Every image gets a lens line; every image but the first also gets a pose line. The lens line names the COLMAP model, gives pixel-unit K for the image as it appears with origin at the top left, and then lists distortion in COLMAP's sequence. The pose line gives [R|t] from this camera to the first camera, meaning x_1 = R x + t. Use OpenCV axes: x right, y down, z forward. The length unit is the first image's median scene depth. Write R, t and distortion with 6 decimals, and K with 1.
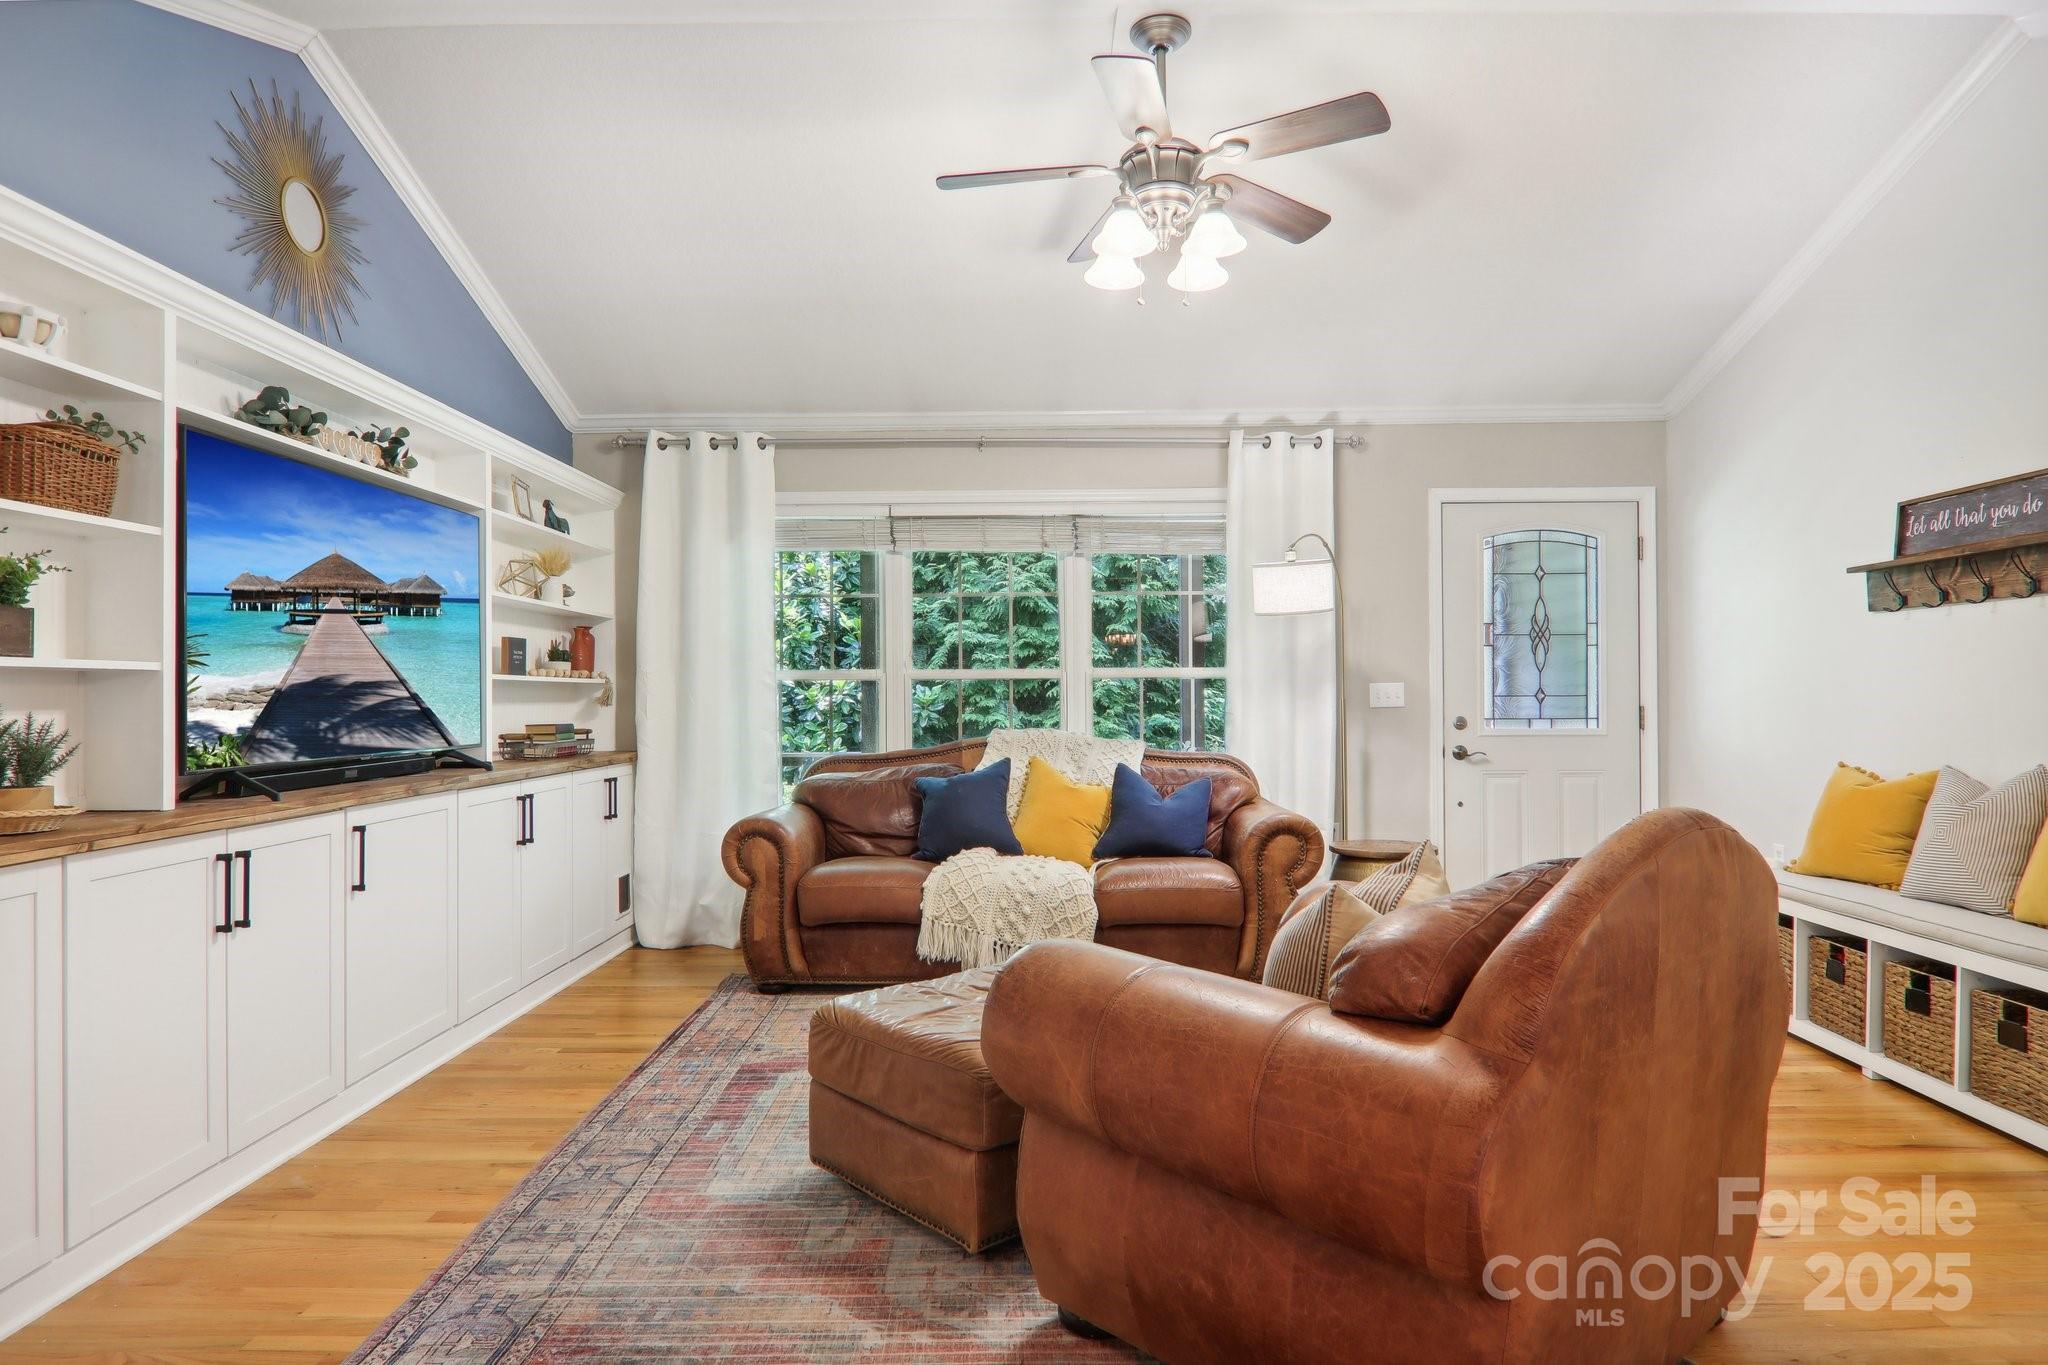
lens RADIAL K [[1164.8, 0, 1028.3], [0, 1164.8, 684.2], [0, 0, 1]] dist [-0.005725, -0.006920]
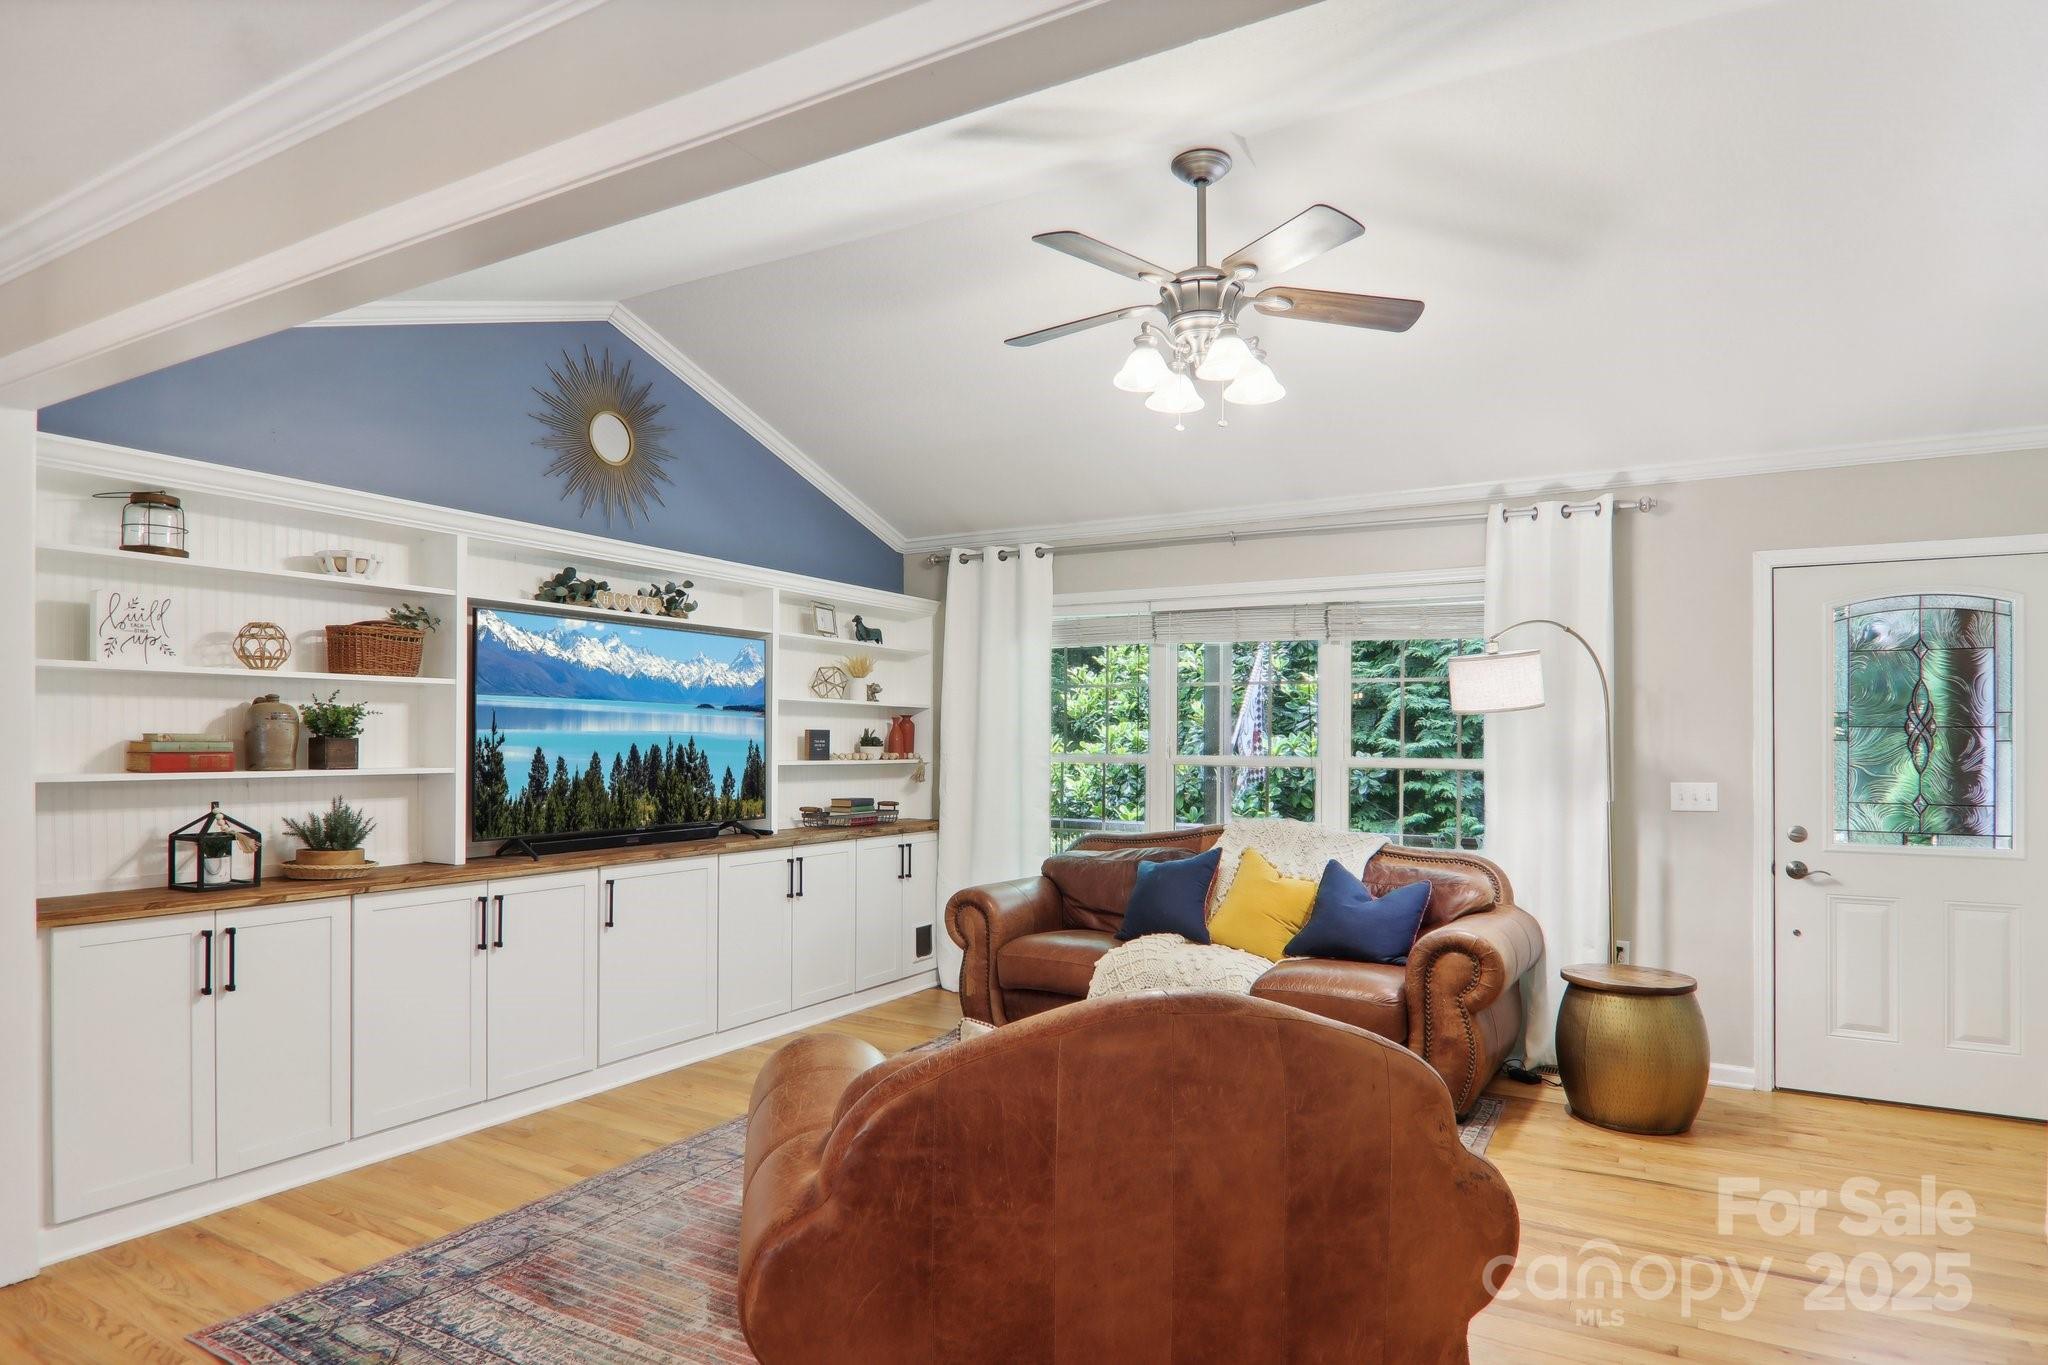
lens RADIAL K [[1164.8, 0, 1057.5], [0, 1164.8, 724.0], [0, 0, 1]] dist [-0.005725, -0.006920]
pose [[0.872170, 0.009948, -0.489103, 0.389586], [-0.010887, 0.999940, 0.000924, -0.049129], [0.489083, 0.004519, 0.872226, 0.033068]]
